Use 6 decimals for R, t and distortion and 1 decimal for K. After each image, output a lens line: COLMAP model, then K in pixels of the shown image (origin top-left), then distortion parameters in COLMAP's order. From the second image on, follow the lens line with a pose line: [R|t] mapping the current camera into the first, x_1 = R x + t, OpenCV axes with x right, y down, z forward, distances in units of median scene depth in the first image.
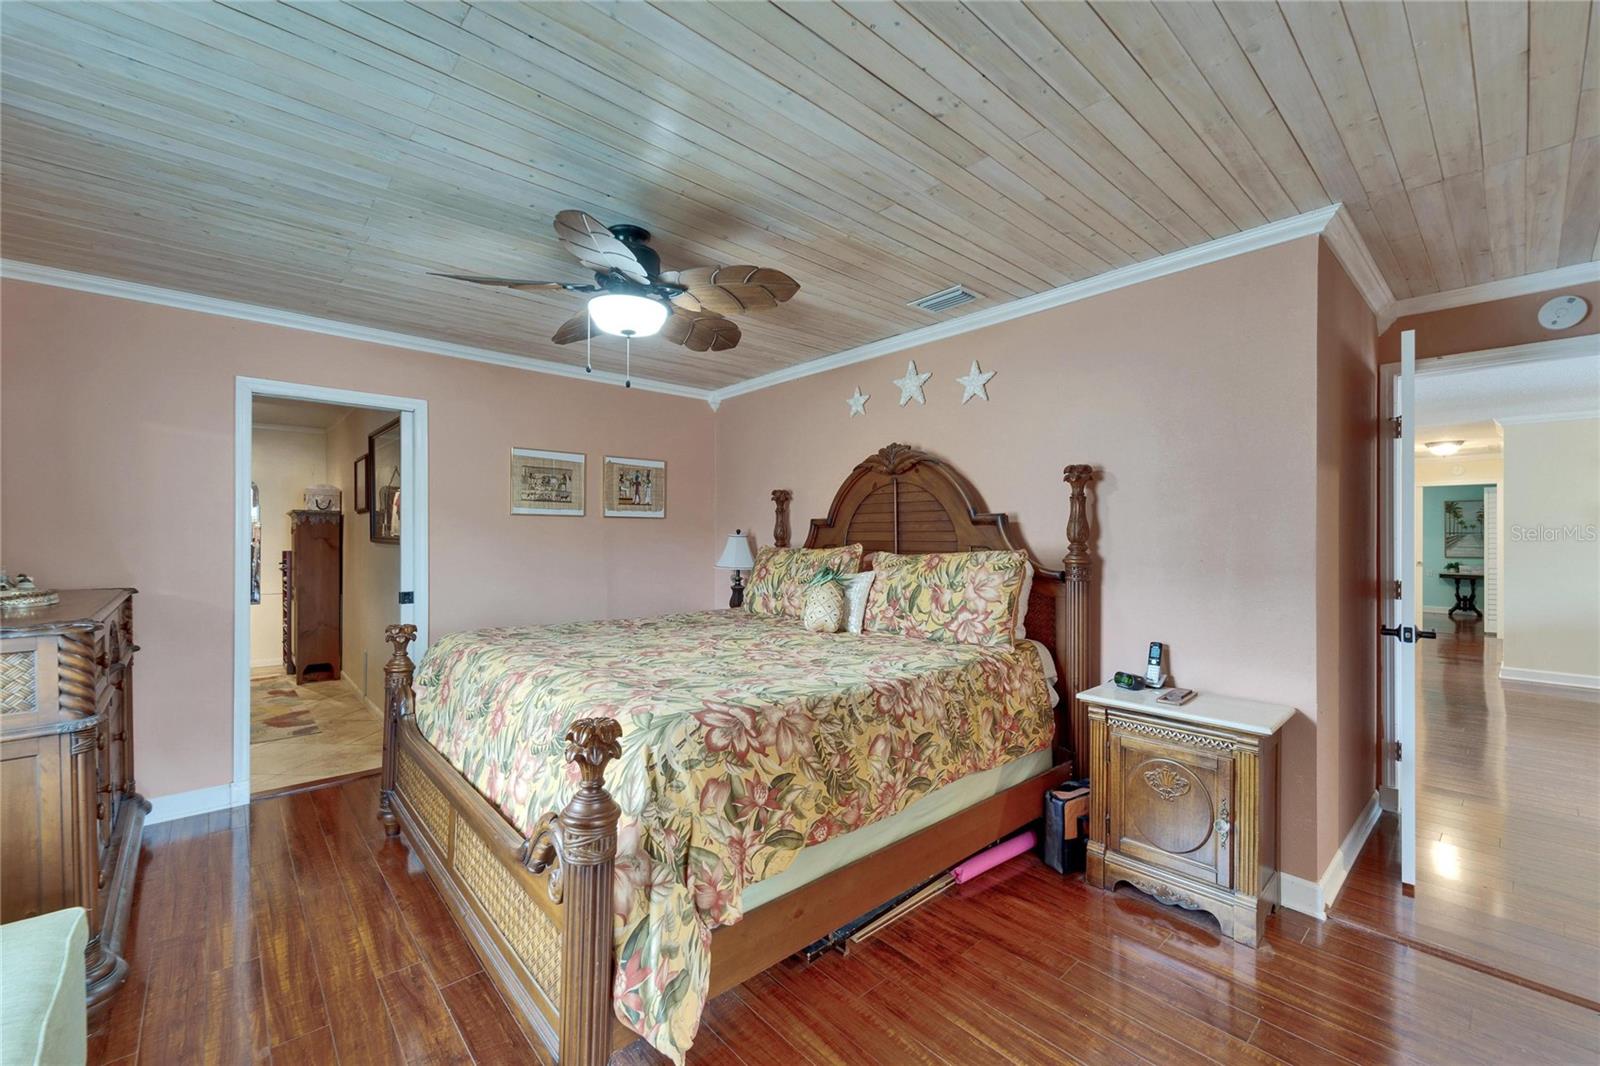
lens RADIAL K [[650.6, 0, 790.6], [0, 650.6, 534.7], [0, 0, 1]] dist [0.003413, -0.000830]
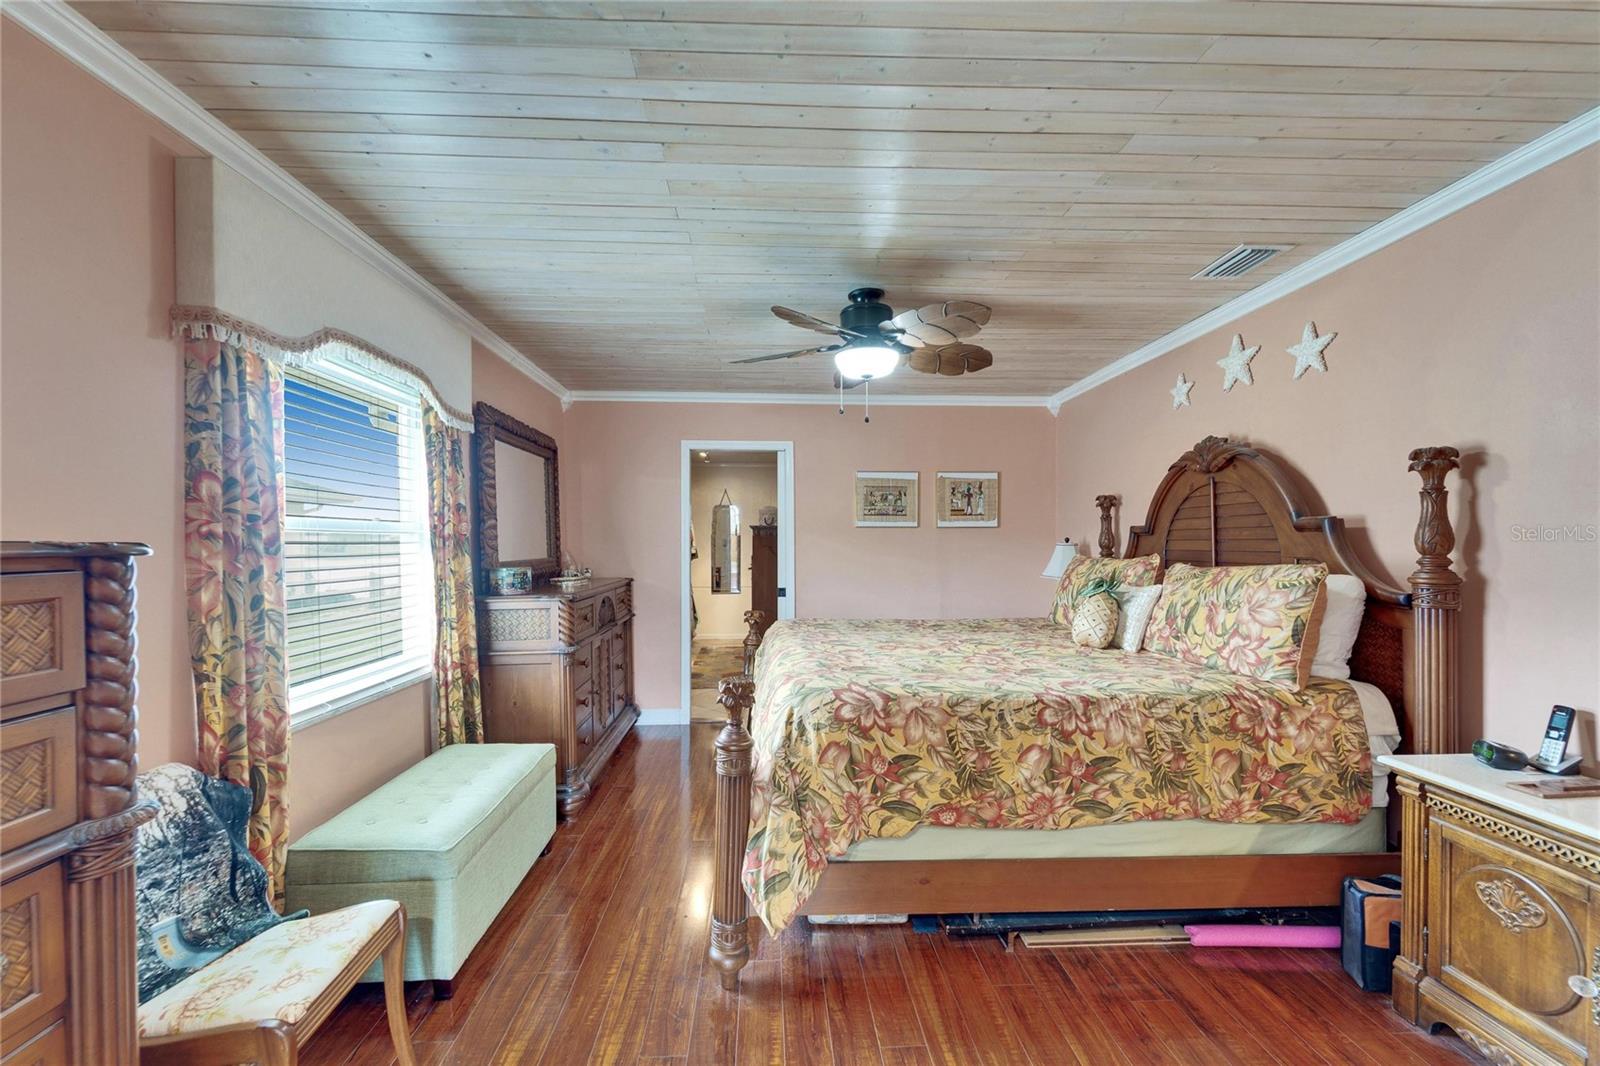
lens RADIAL K [[650.6, 0, 789.8], [0, 650.6, 542.6], [0, 0, 1]] dist [0.003413, -0.000830]
pose [[0.773632, -0.003899, -0.633623, 0.384031], [0.005679, 0.999984, 0.000780, -0.007094], [0.633610, -0.004202, 0.773641, -0.016074]]
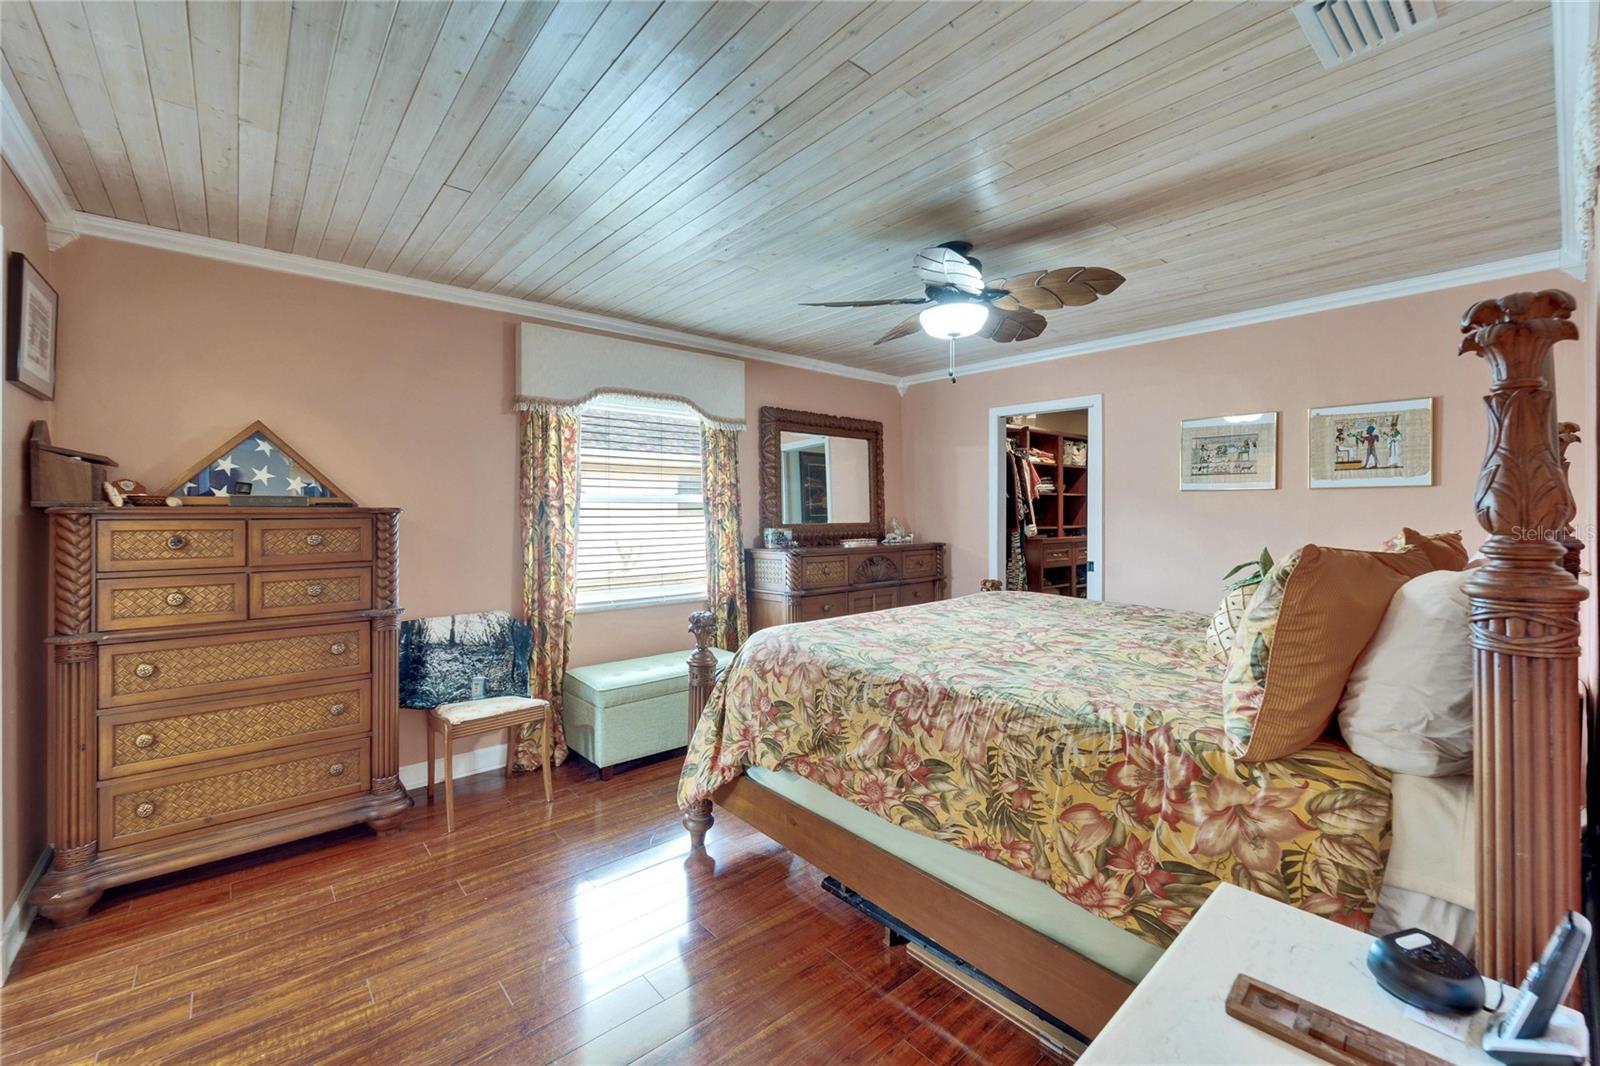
lens RADIAL K [[650.6, 0, 790.0], [0, 650.6, 510.5], [0, 0, 1]] dist [0.003413, -0.000830]
pose [[-0.019070, -0.003979, -0.999810, 0.861319], [0.002077, 0.999990, -0.004019, 0.000305], [0.999816, -0.002154, -0.019061, 0.708777]]
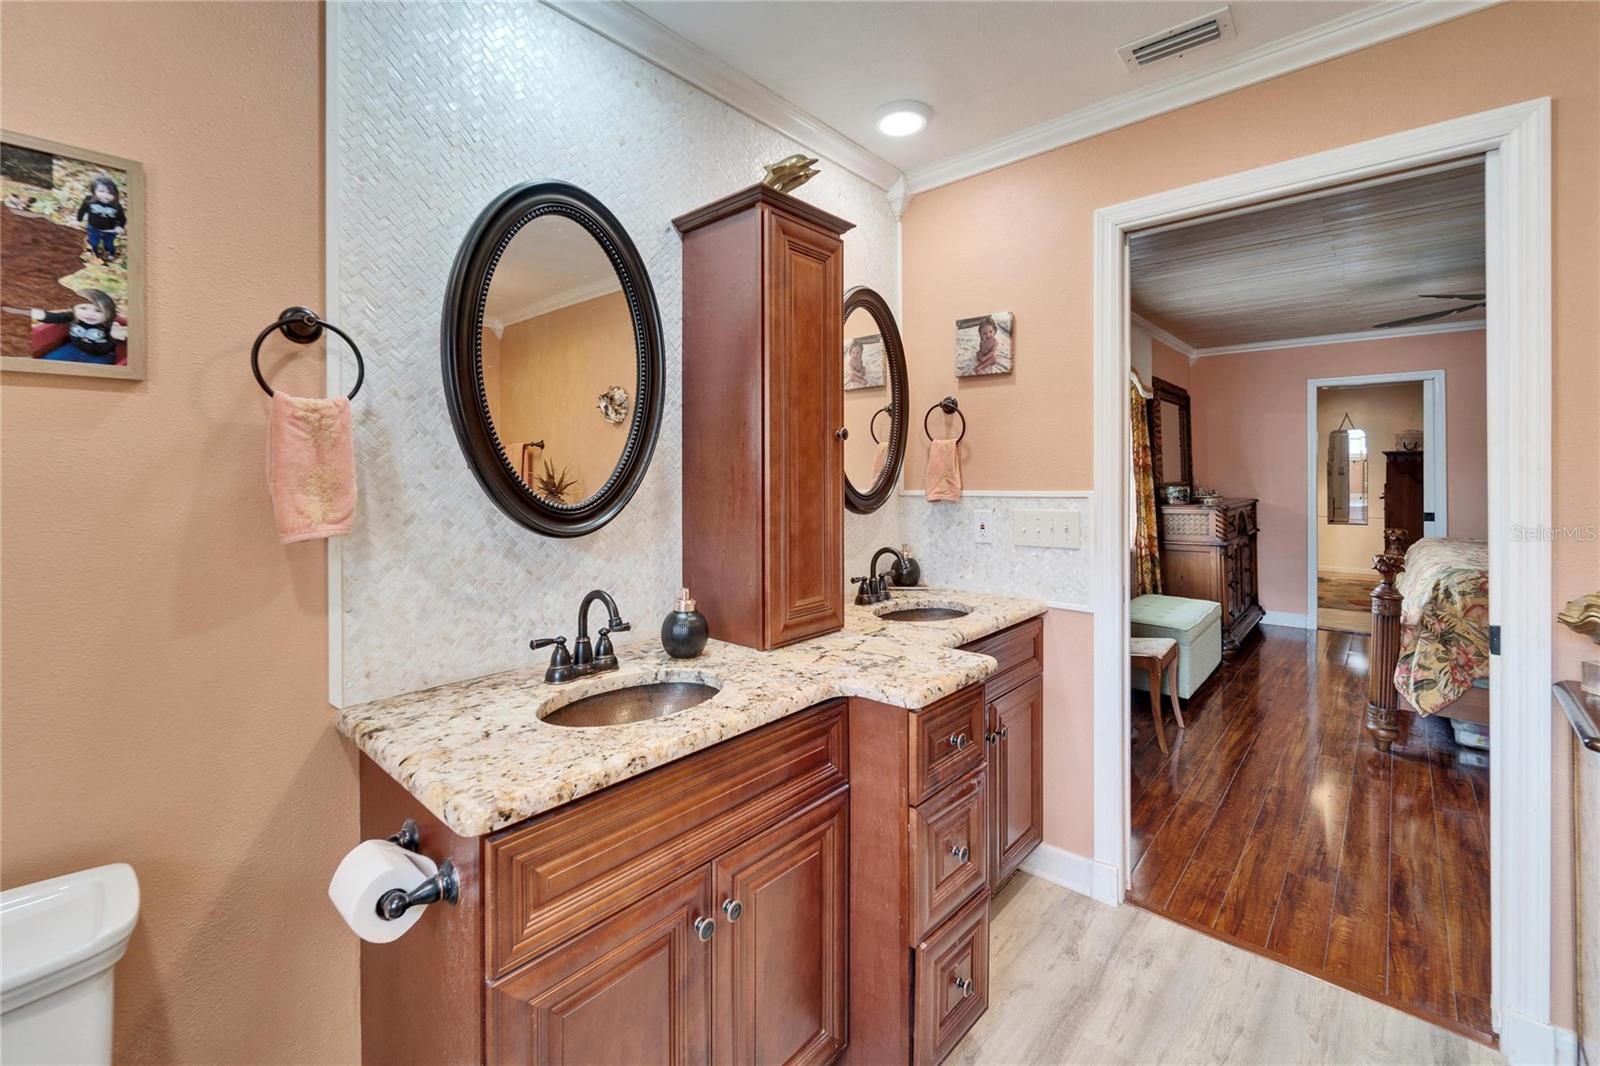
lens RADIAL K [[664.4, 0, 794.6], [0, 664.4, 474.1], [0, 0, 1]] dist [0.004238, -0.002126]
pose [[0.109989, -0.002811, -0.993929, 0.954995], [0.007734, 0.999968, -0.001972, -0.000234], [0.993903, -0.007470, 0.110007, -0.693443]]
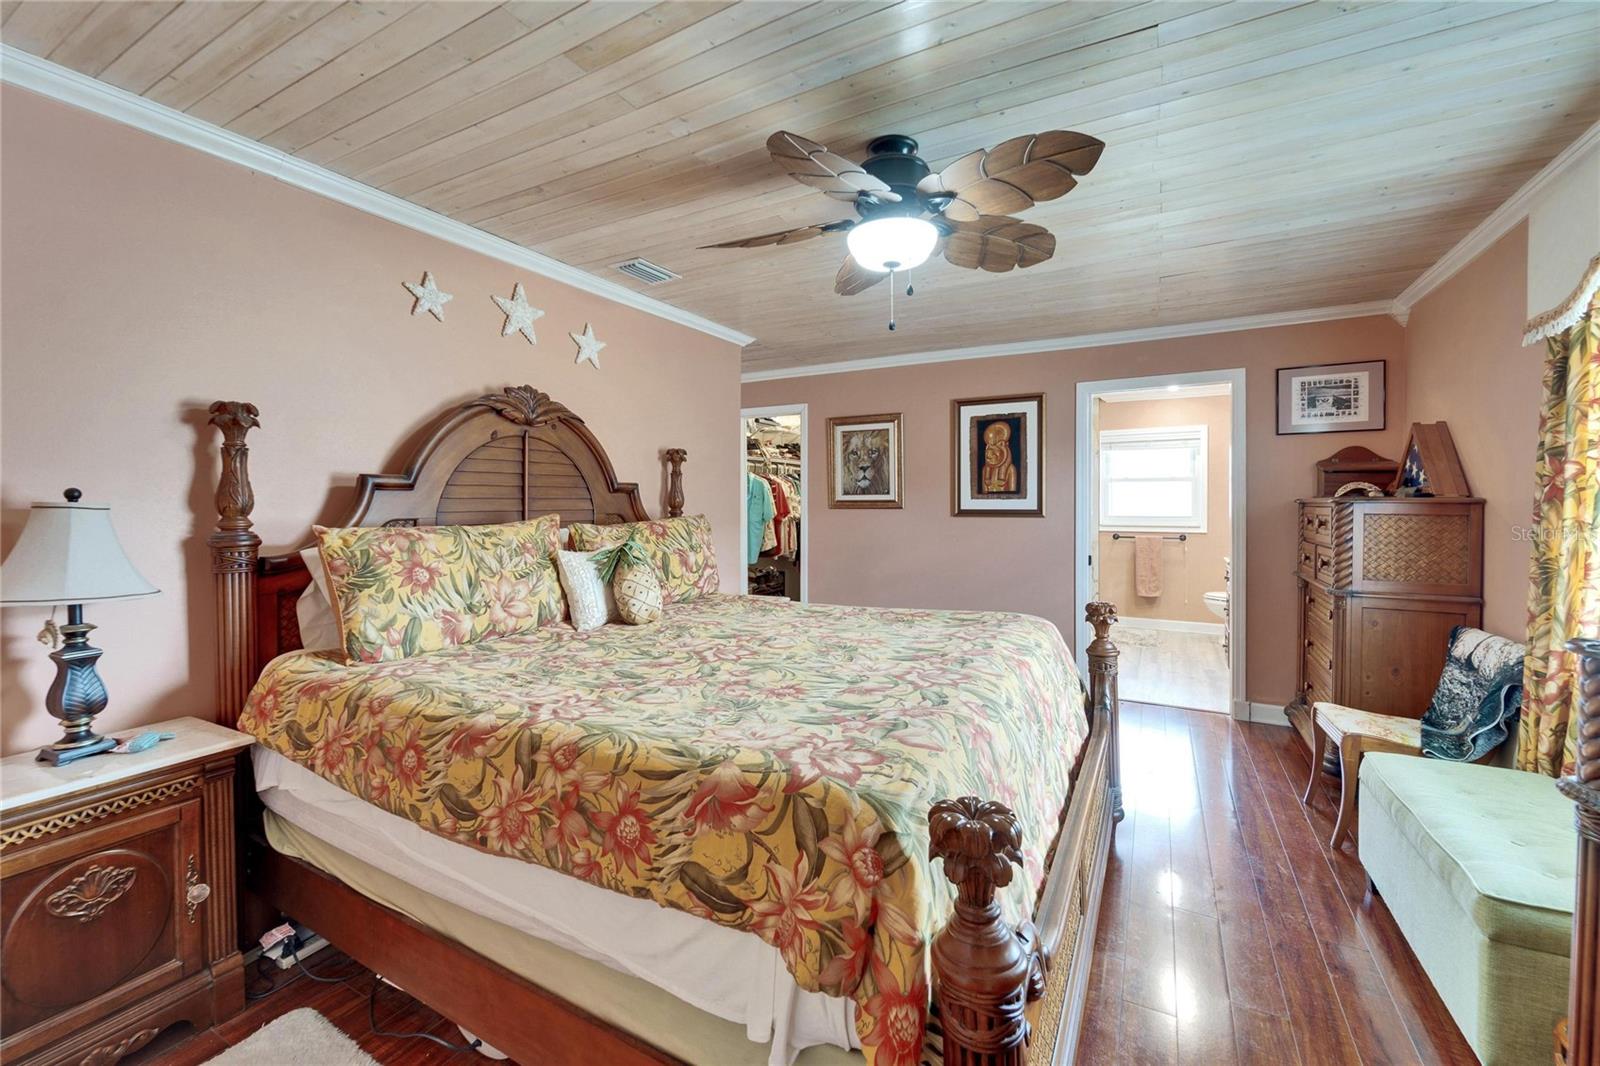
lens RADIAL K [[650.6, 0, 793.4], [0, 650.6, 504.0], [0, 0, 1]] dist [0.003413, -0.000830]
pose [[-0.333824, -0.002395, 0.942632, -0.960510], [-0.000513, 0.999997, 0.002359, -0.000359], [-0.942635, 0.000304, -0.333824, 1.347960]]
